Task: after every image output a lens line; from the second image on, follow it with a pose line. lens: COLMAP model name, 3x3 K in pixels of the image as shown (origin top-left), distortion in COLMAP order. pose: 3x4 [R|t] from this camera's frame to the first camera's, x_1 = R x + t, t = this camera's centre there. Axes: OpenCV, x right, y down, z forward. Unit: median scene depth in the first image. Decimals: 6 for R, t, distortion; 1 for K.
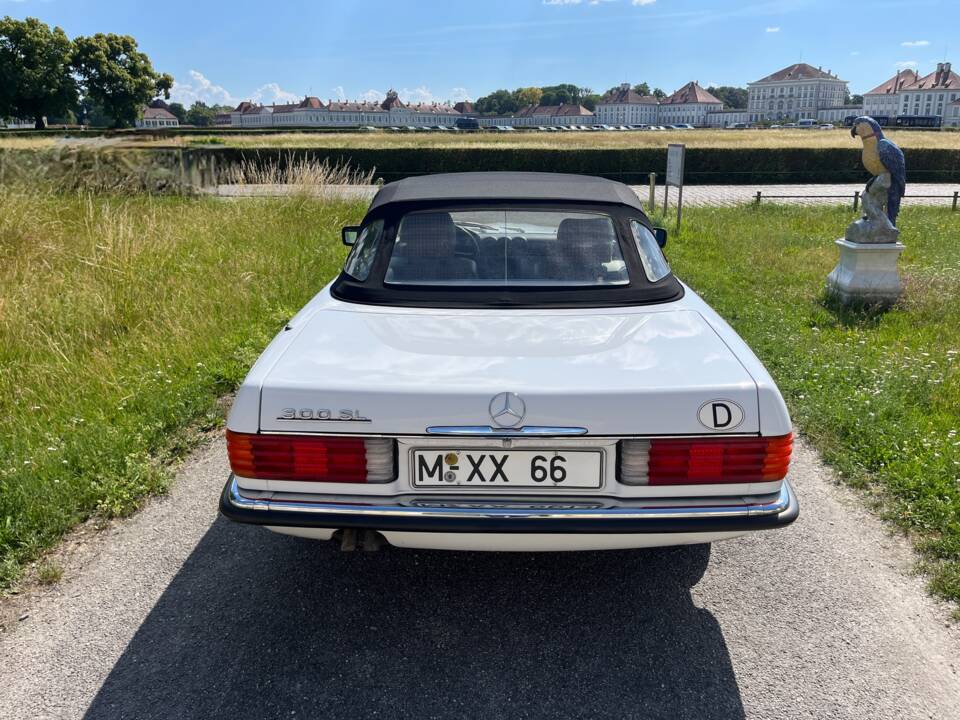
lens RADIAL K [[736.3, 0, 480.0], [0, 736.3, 360.0], [0, 0, 1]] dist [0.082885, -0.125922]
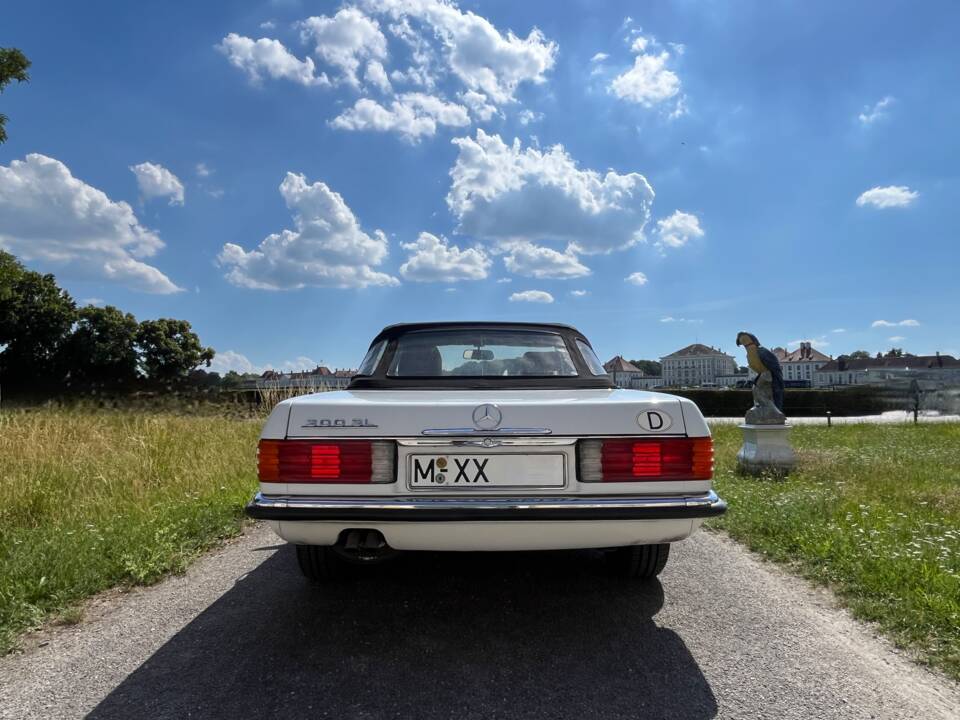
lens RADIAL K [[620.9, 0, 476.6], [0, 620.9, 360.4], [0, 0, 1]] dist [-0.006698, 0.003505]
pose [[0.999343, 0.004414, 0.035983, -0.015618], [0.008879, 0.932536, -0.360968, 0.288804], [-0.035149, 0.361051, 0.931884, -0.015325]]
